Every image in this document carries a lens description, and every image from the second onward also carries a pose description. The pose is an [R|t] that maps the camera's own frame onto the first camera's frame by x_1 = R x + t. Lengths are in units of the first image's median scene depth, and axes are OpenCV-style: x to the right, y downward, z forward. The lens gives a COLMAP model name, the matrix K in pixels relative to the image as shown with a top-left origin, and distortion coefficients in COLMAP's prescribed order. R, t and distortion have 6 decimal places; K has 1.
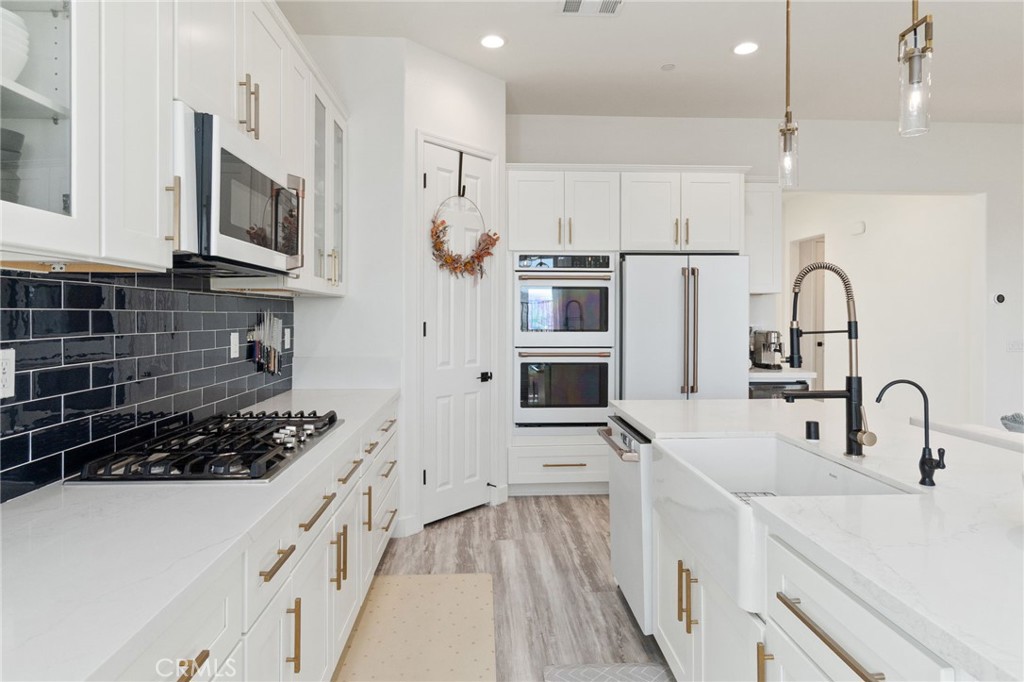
lens RADIAL K [[583.6, 0, 510.4], [0, 583.6, 317.1], [0, 0, 1]] dist [0.015178, 0.000570]
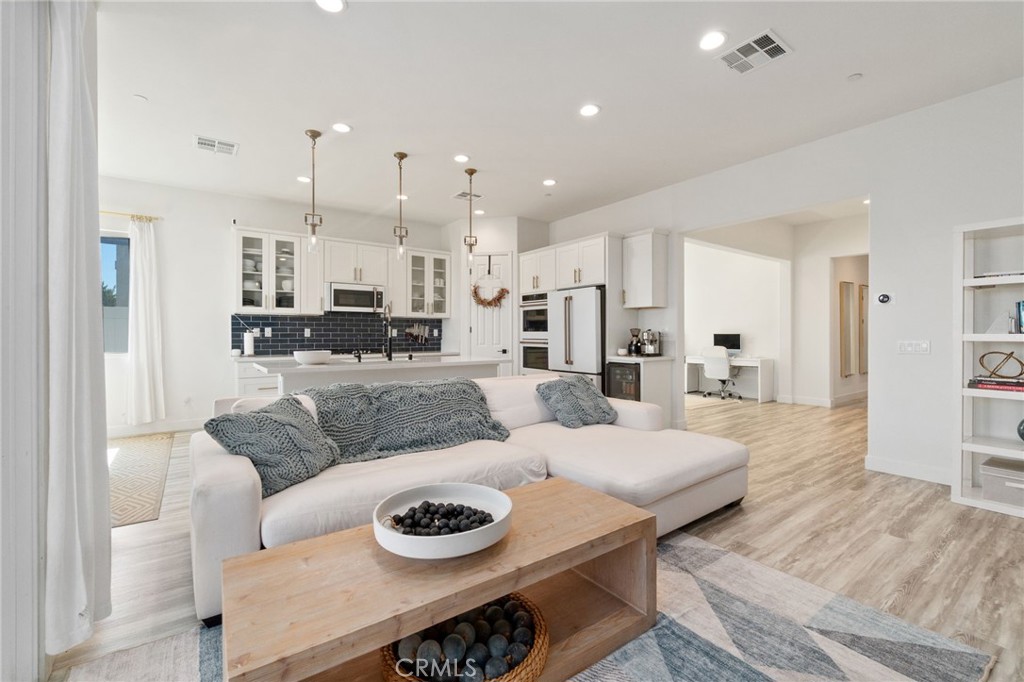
lens RADIAL K [[438.8, 0, 513.3], [0, 438.8, 337.1], [0, 0, 1]] dist [0.000963, -0.000018]
pose [[0.548199, 0.004803, -0.836334, 1.470732], [-0.002357, 0.999988, 0.004198, 0.041822], [0.836344, -0.000330, 0.548204, 0.102743]]
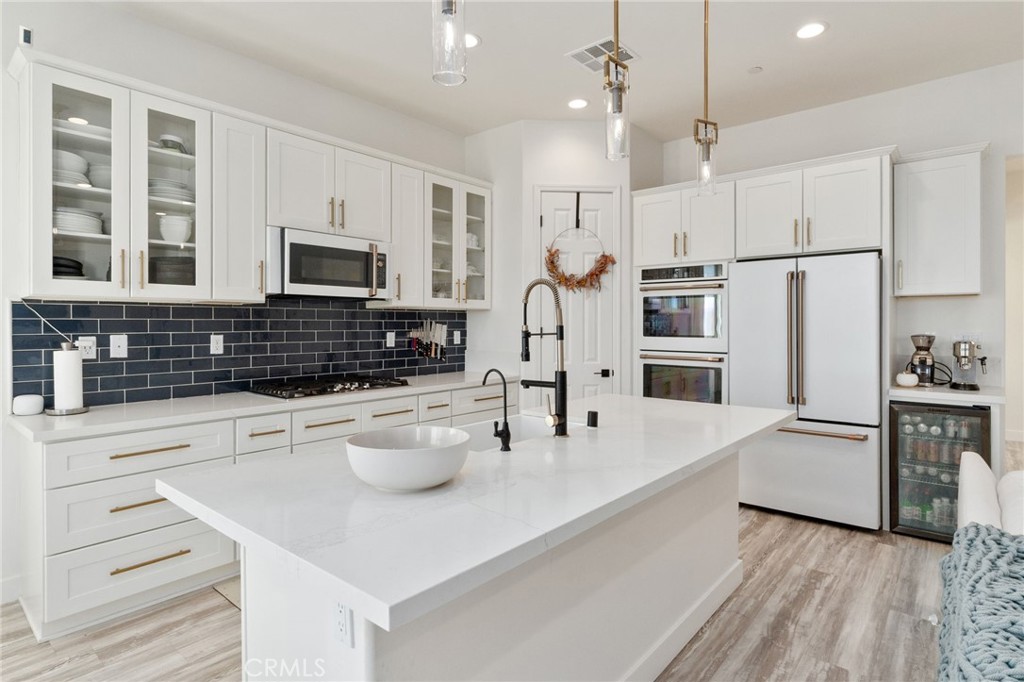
lens RADIAL K [[542.6, 0, 510.8], [0, 542.6, 327.8], [0, 0, 1]] dist [0.006792, -0.000311]
pose [[0.727465, 0.004690, -0.686128, 0.615114], [-0.001464, 0.999985, 0.005284, 0.002955], [0.686143, -0.002840, 0.727461, 0.051155]]
